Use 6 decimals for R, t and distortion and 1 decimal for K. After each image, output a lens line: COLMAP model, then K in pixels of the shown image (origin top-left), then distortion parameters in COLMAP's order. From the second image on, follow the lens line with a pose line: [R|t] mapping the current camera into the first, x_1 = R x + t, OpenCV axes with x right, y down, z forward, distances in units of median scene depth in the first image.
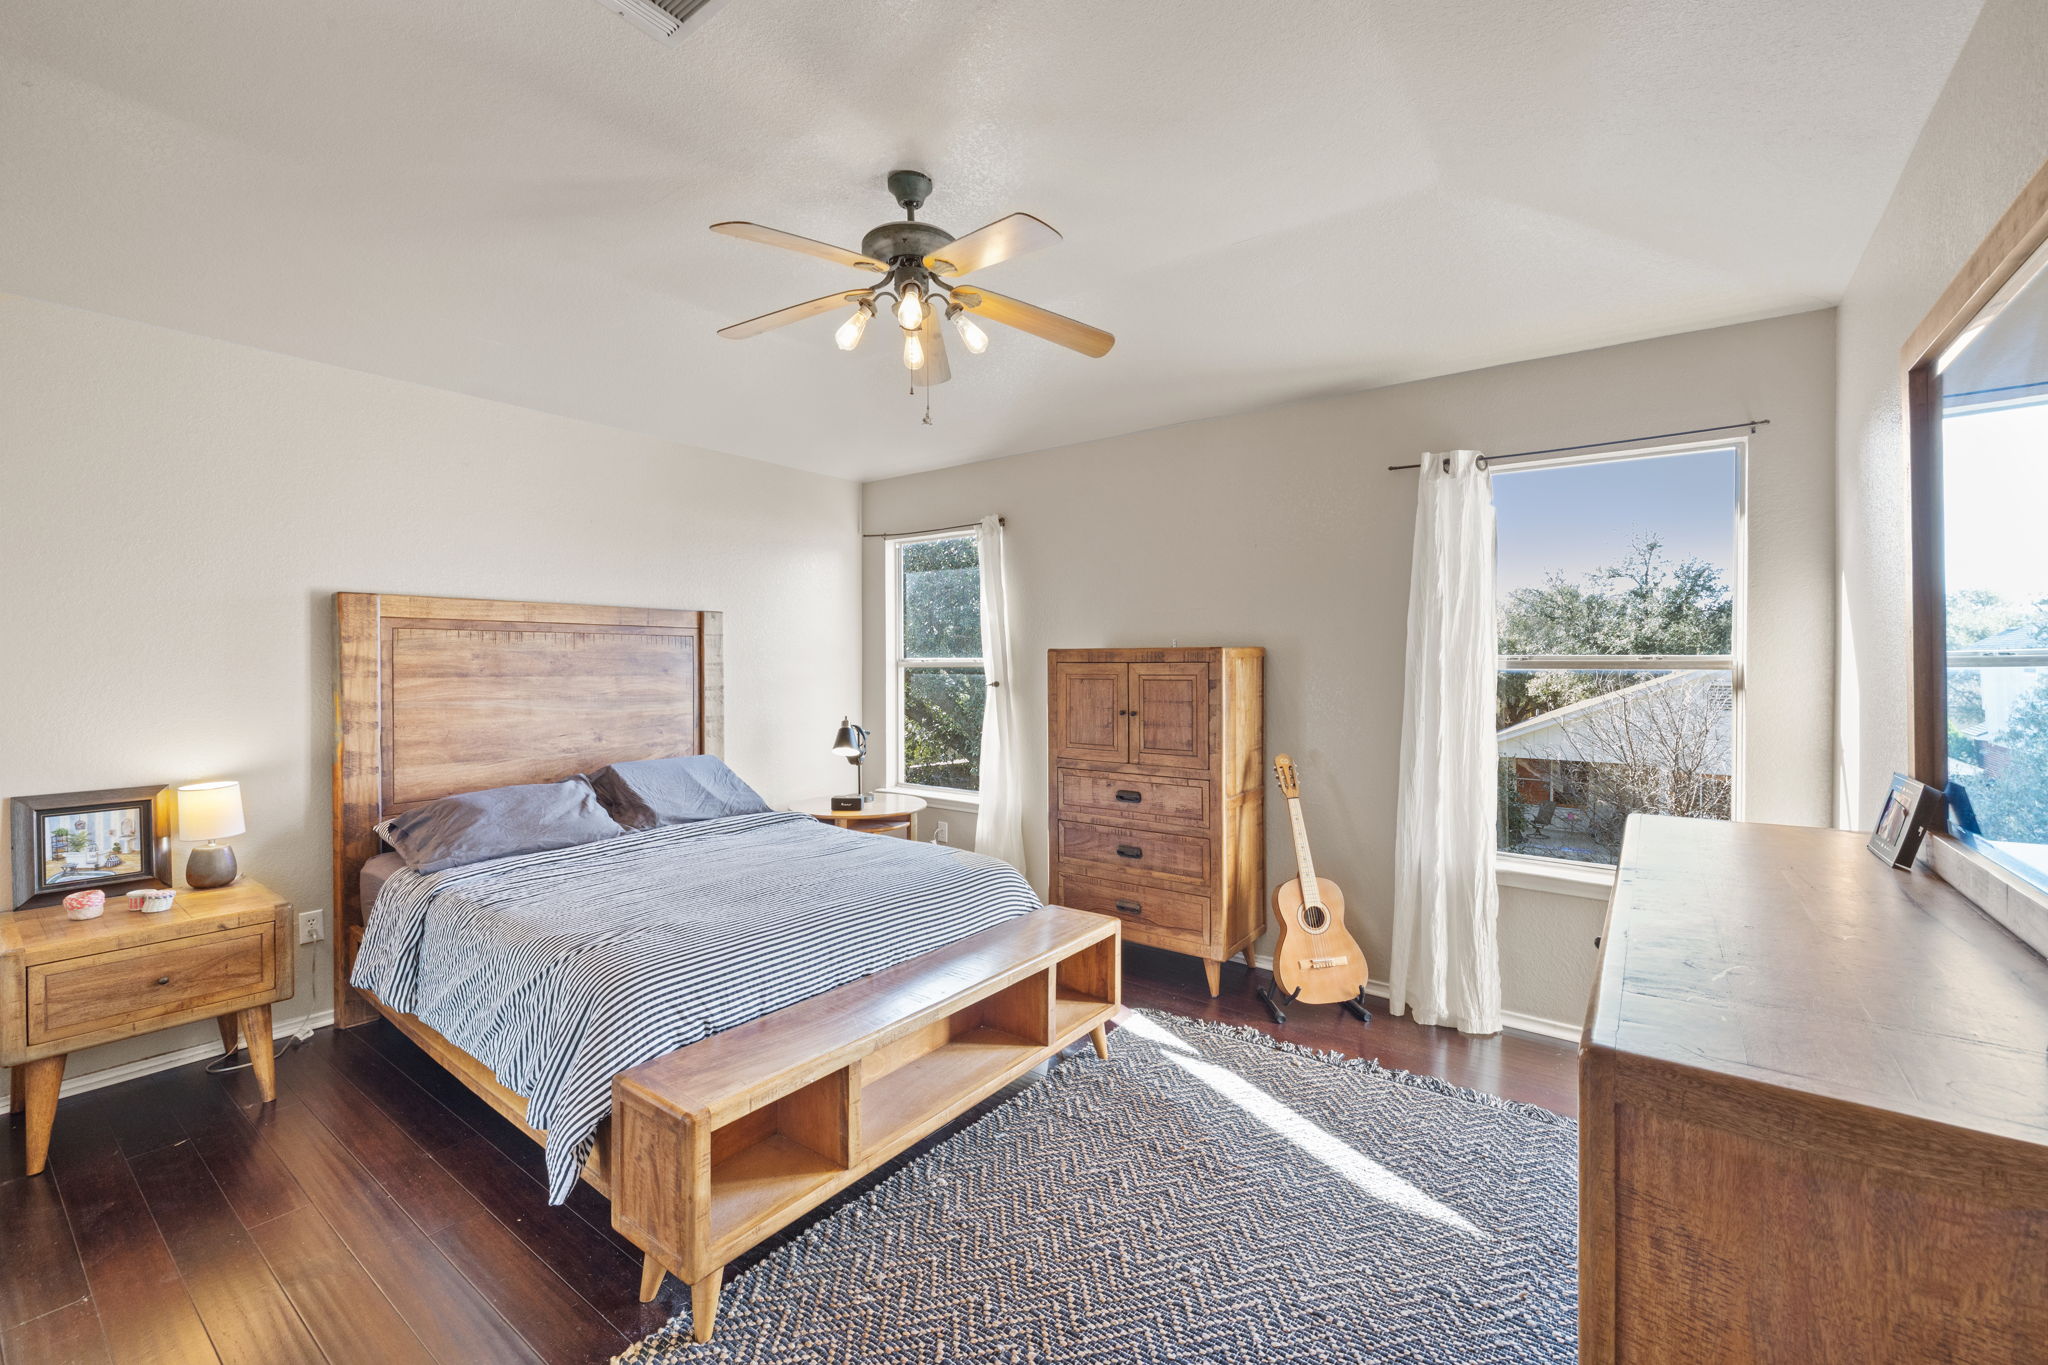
lens RADIAL K [[851.9, 0, 1020.9], [0, 851.9, 663.5], [0, 0, 1]] dist [-0.002263, -0.000105]
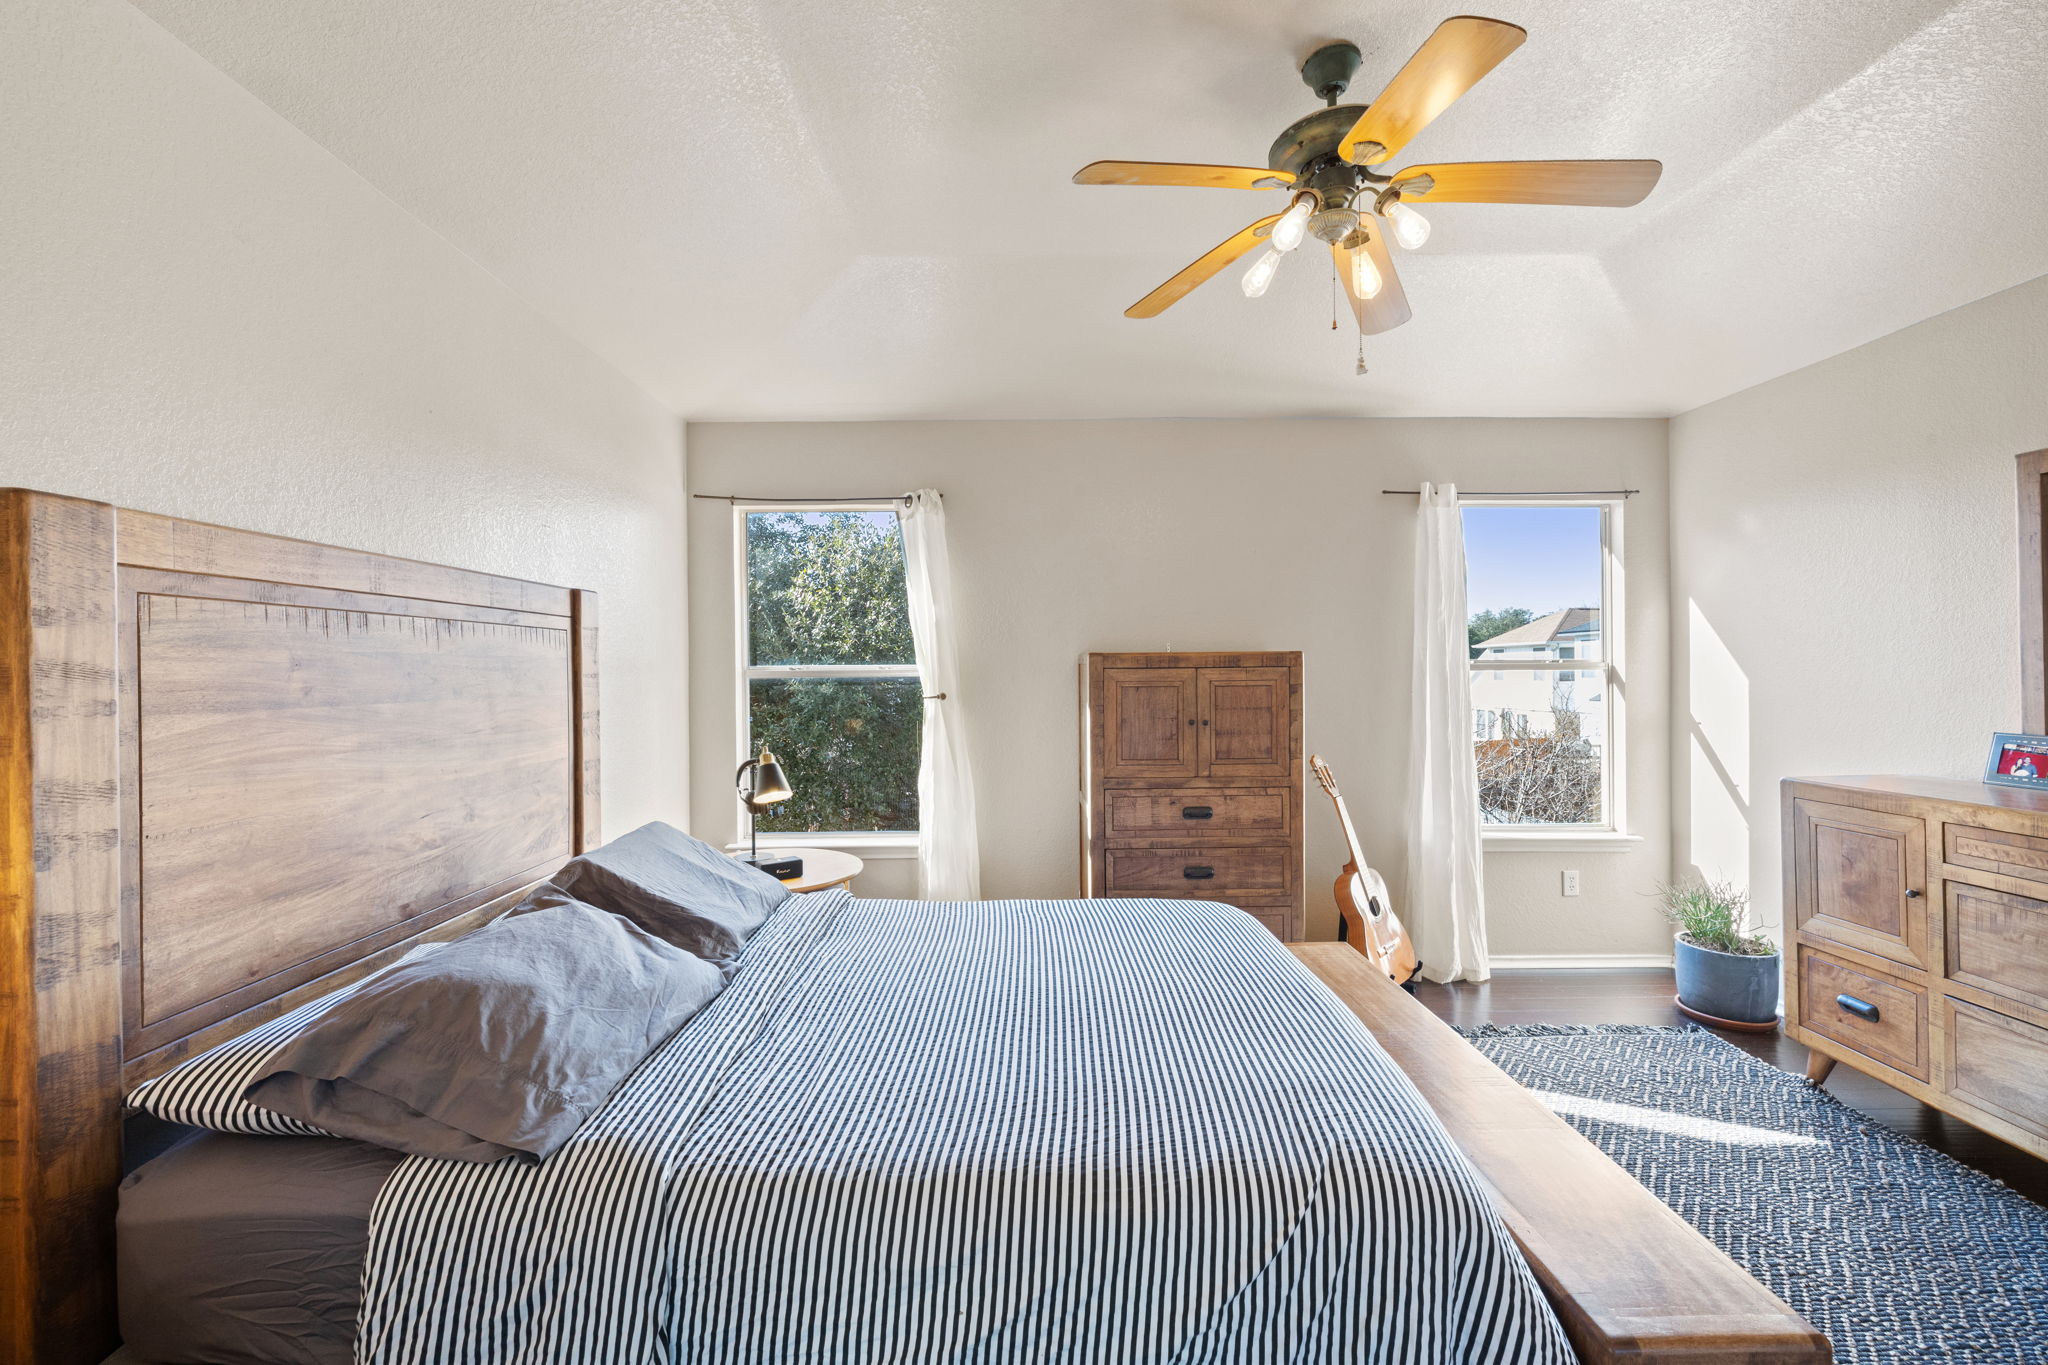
lens RADIAL K [[851.9, 0, 1020.9], [0, 851.9, 663.5], [0, 0, 1]] dist [-0.002263, -0.000105]
pose [[0.794744, -0.003351, 0.606935, -0.590554], [0.009242, 0.999936, -0.006581, -0.001423], [-0.606874, 0.010839, 0.794724, 0.384931]]
